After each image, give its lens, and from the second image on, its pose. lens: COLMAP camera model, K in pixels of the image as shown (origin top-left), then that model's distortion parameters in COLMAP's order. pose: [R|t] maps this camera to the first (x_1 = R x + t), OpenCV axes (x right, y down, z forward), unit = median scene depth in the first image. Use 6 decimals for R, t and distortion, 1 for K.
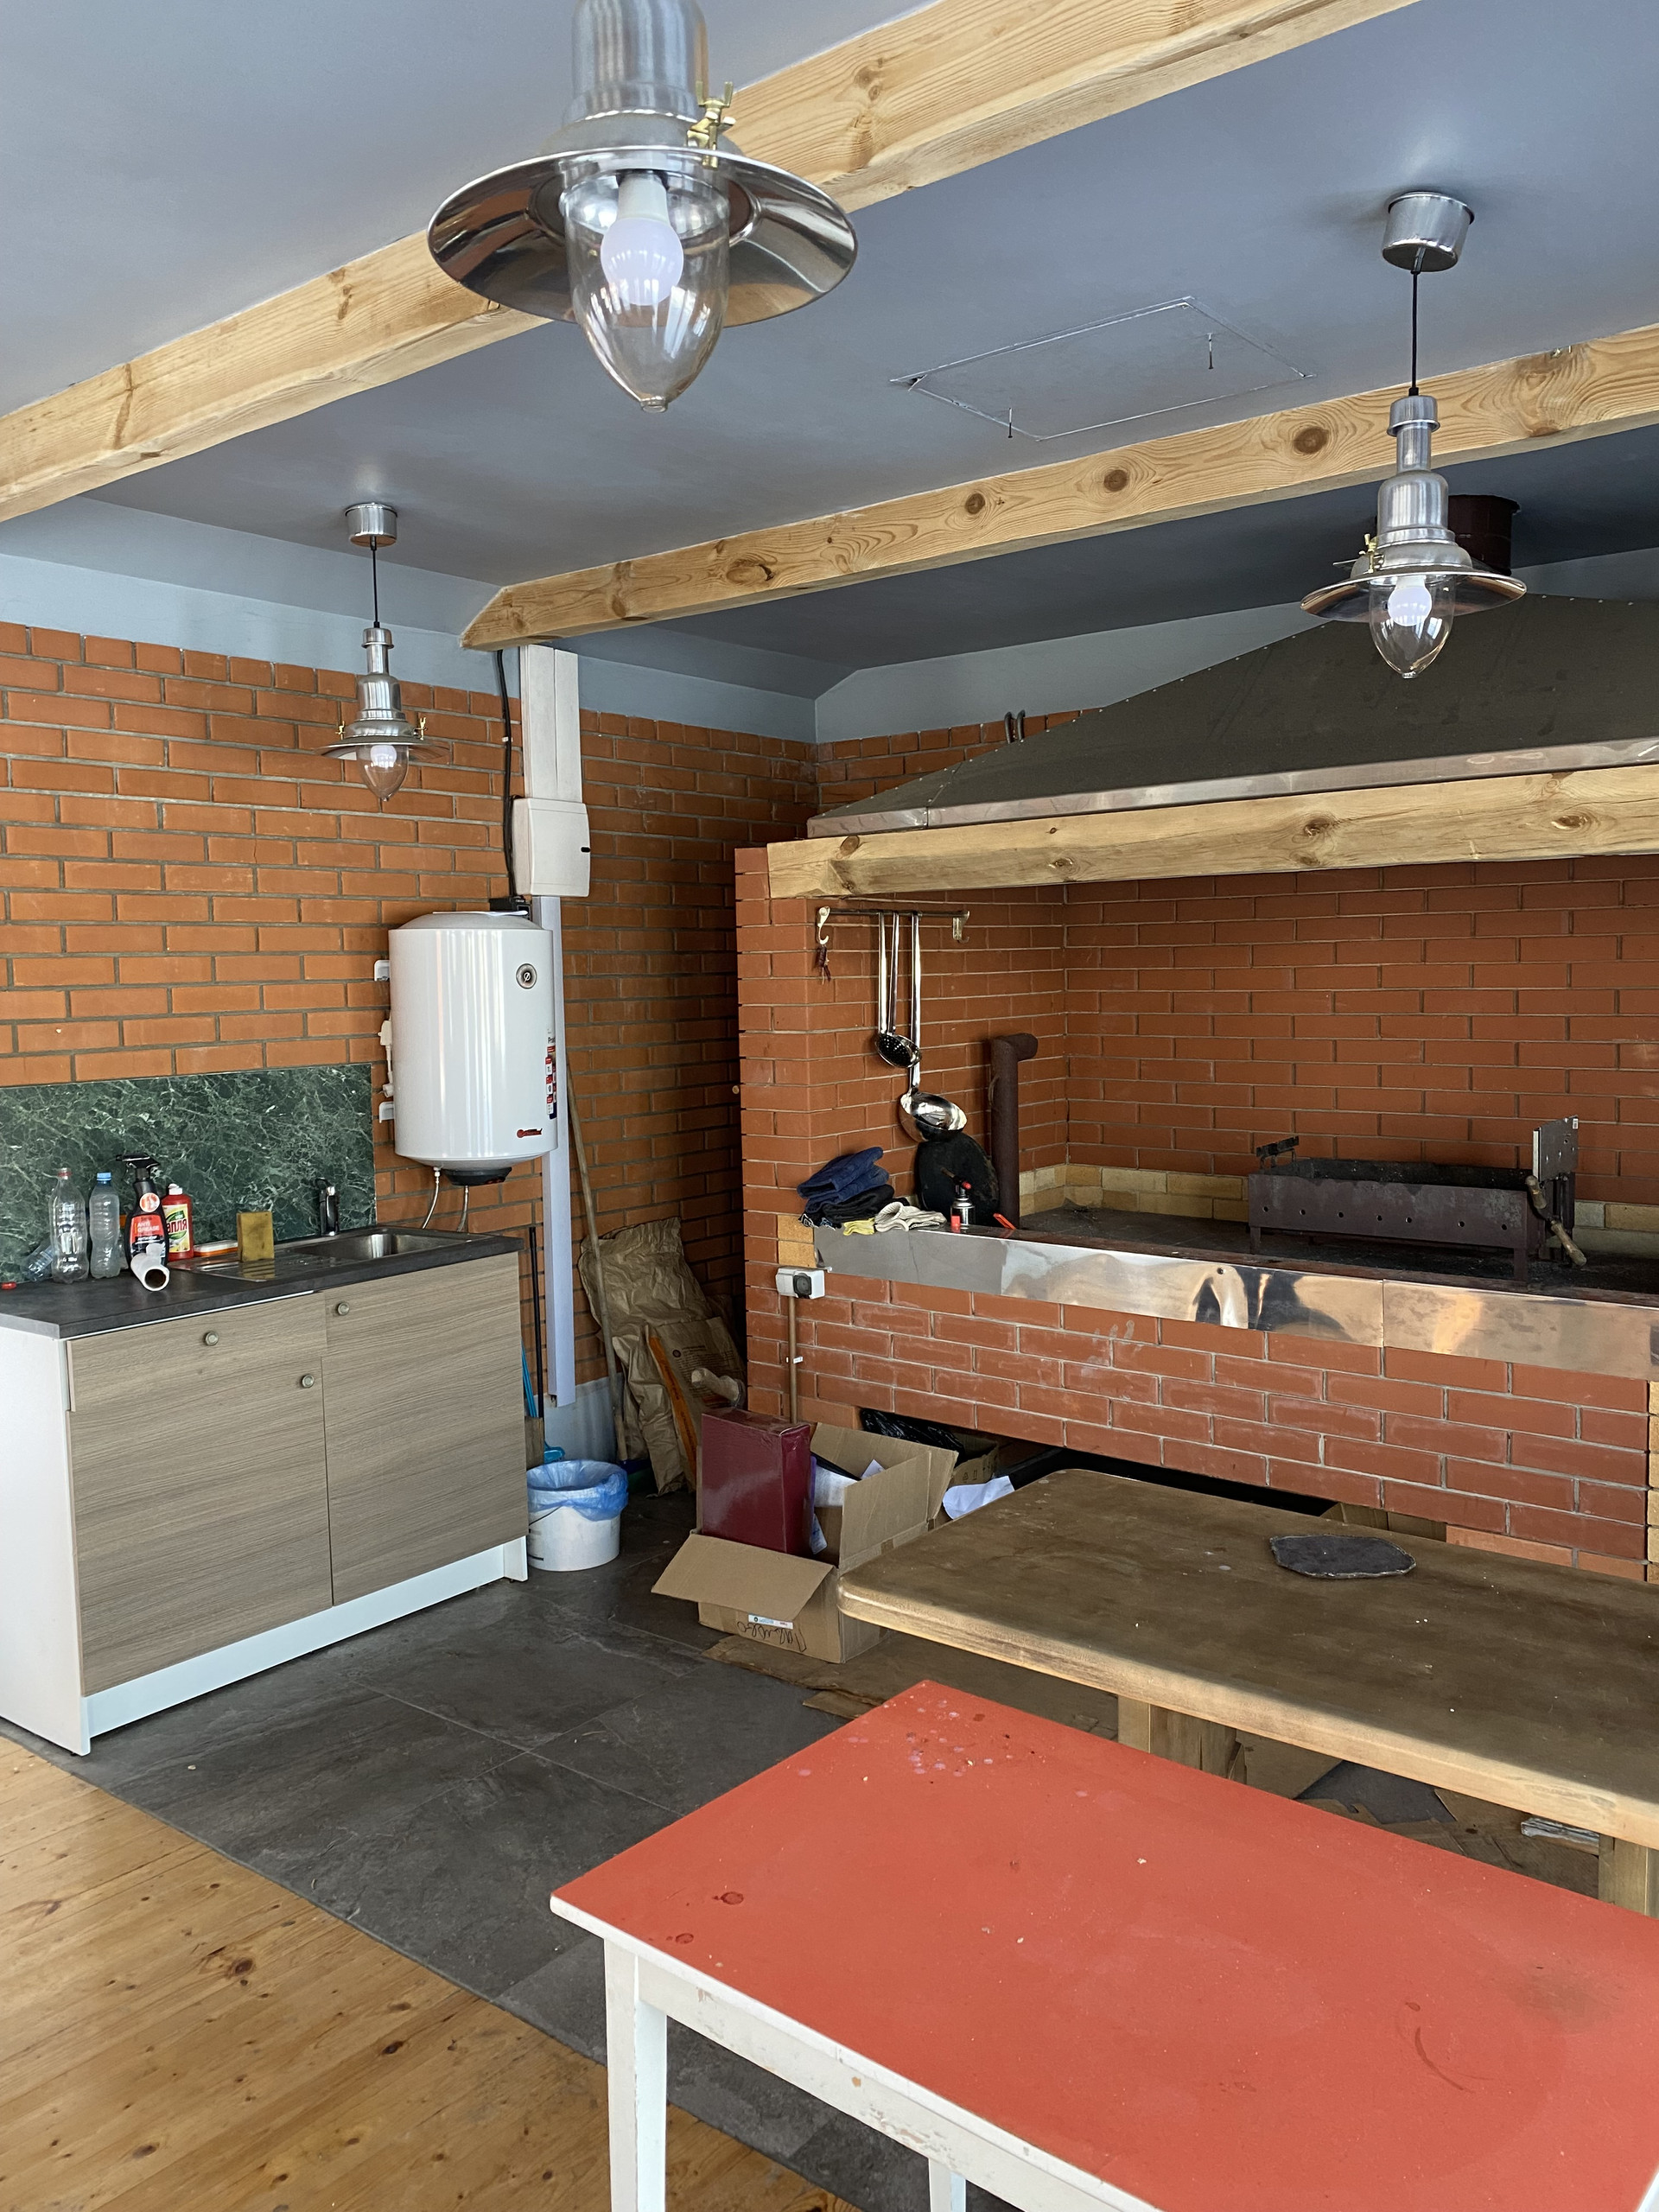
lens RADIAL K [[1686.5, 0, 822.9], [0, 1686.5, 1097.7], [0, 0, 1]] dist [0.054119, -0.049063]
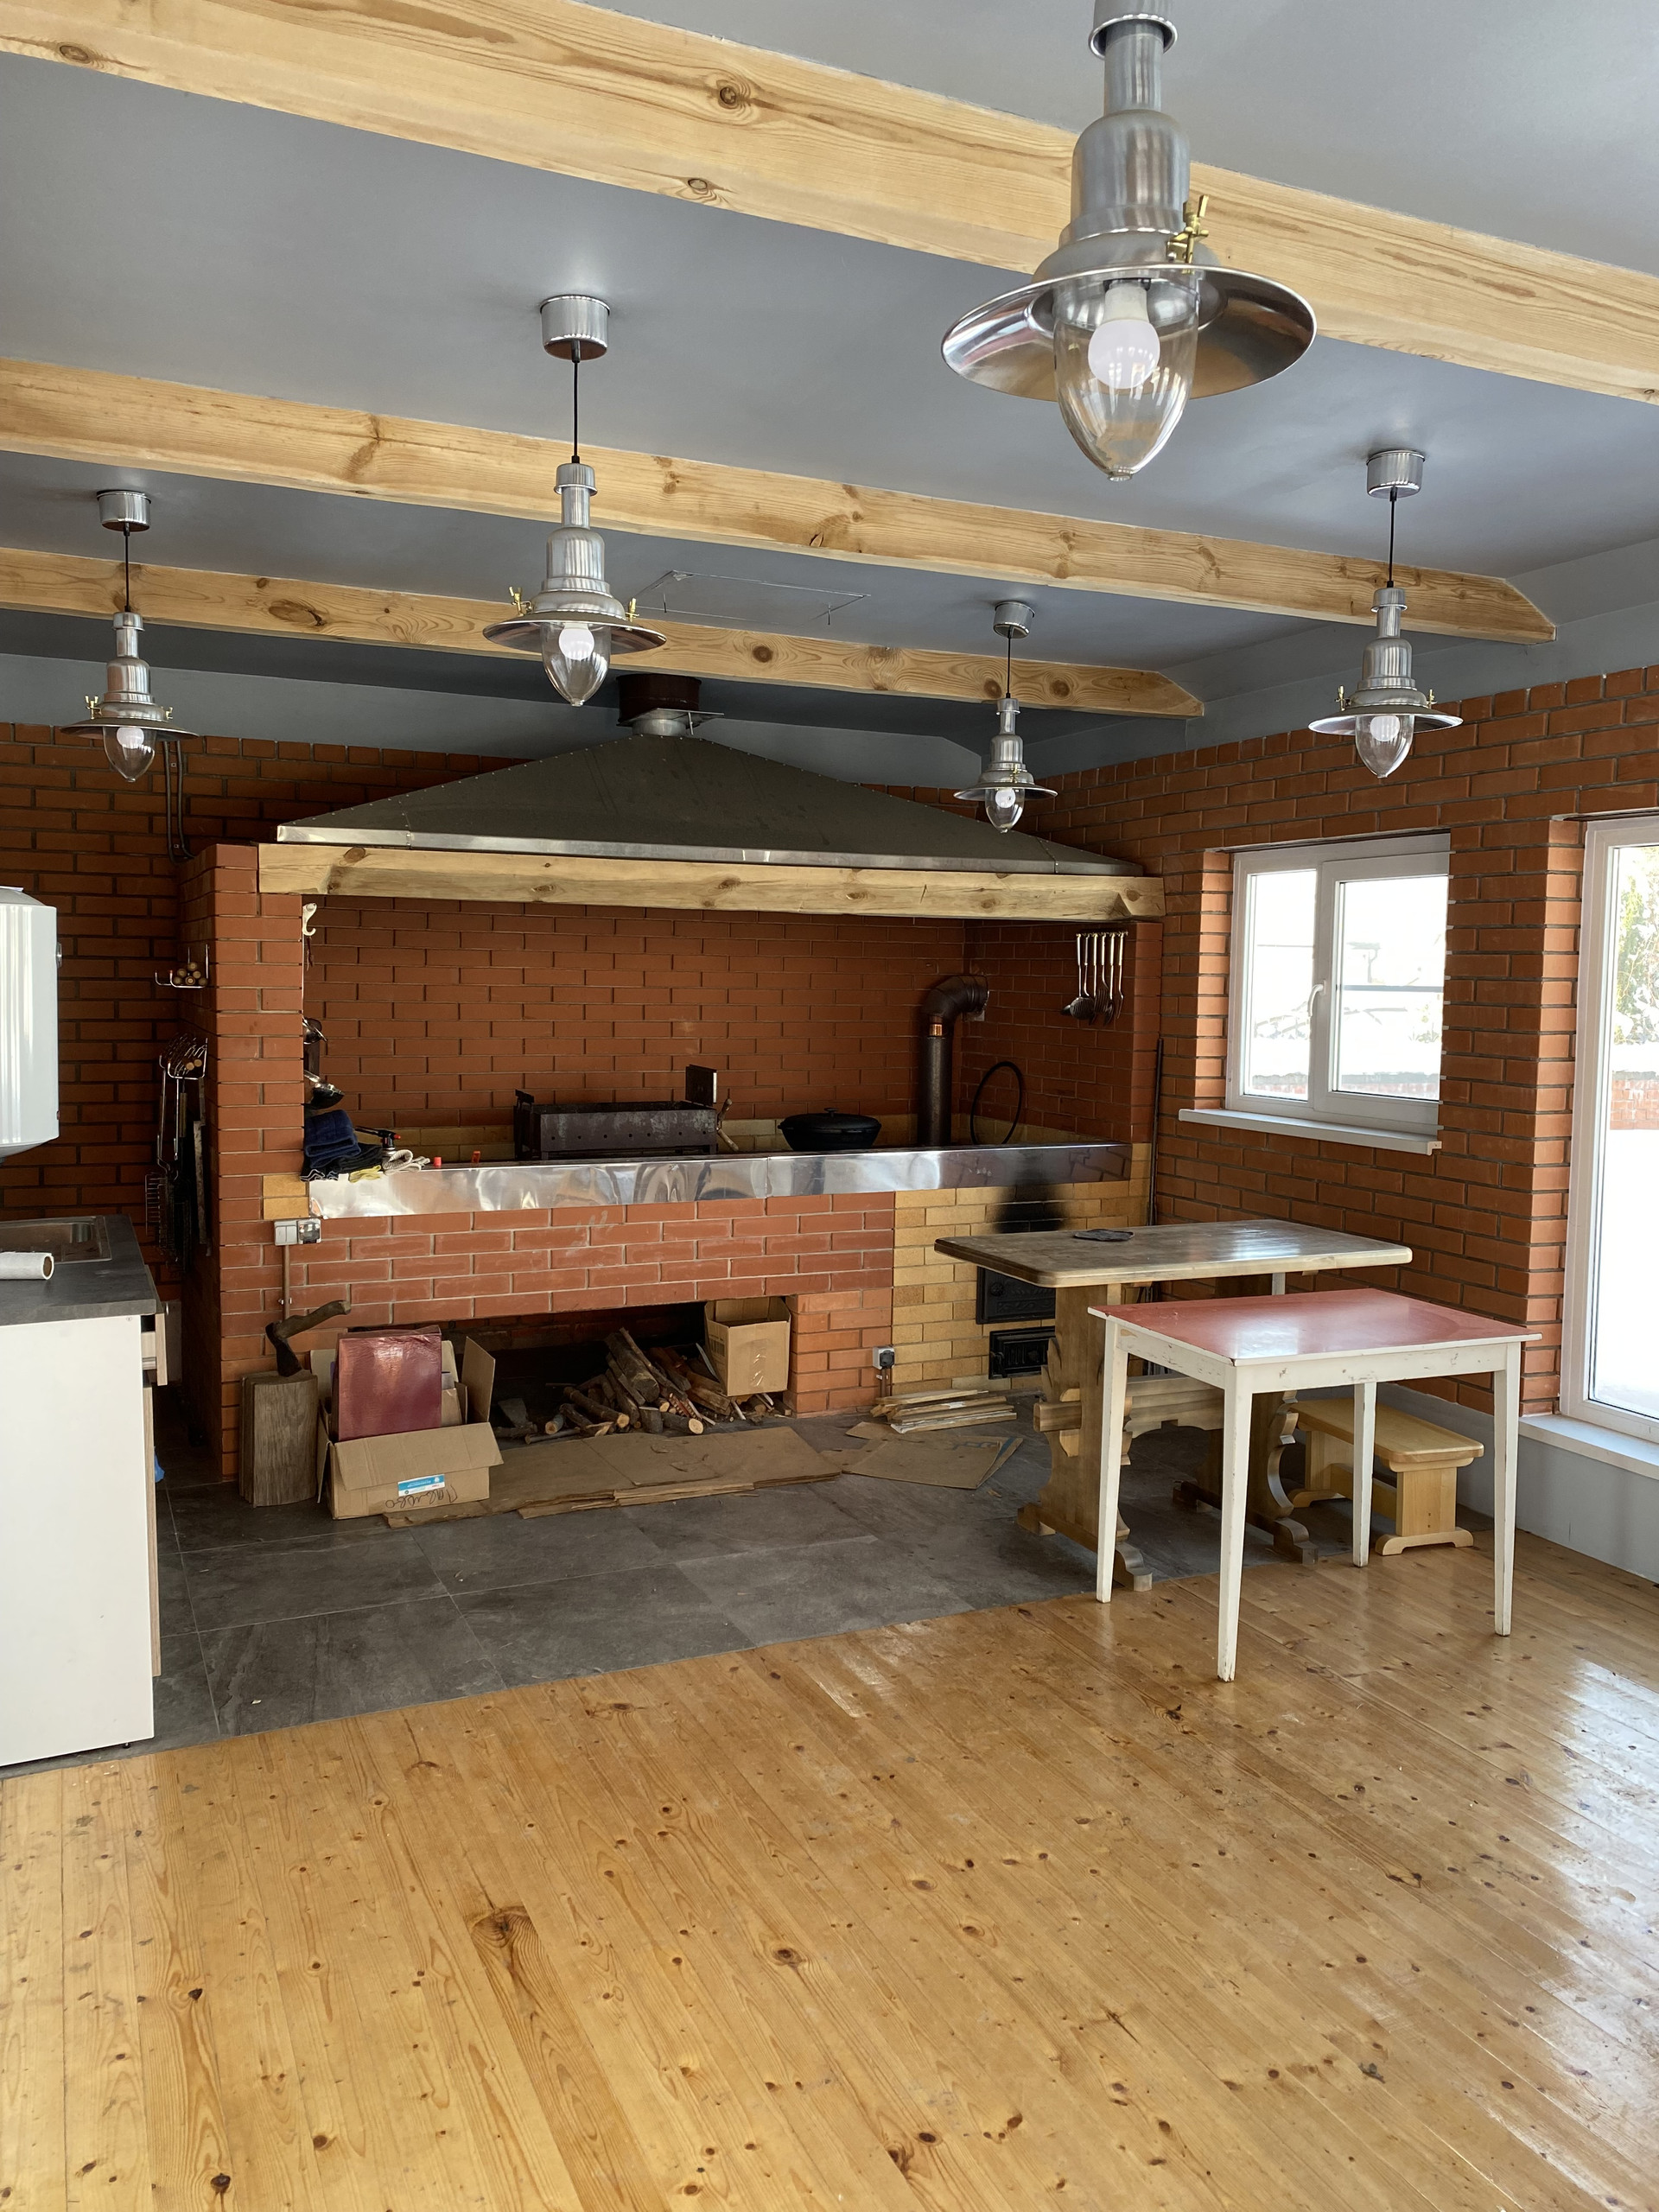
lens RADIAL K [[1686.5, 0, 819.6], [0, 1686.5, 1109.4], [0, 0, 1]] dist [0.054119, -0.049063]
pose [[0.448885, -0.049817, 0.892200, -1.040116], [0.049114, 0.998311, 0.031031, 0.010057], [-0.892239, 0.029890, 0.450573, 0.186959]]
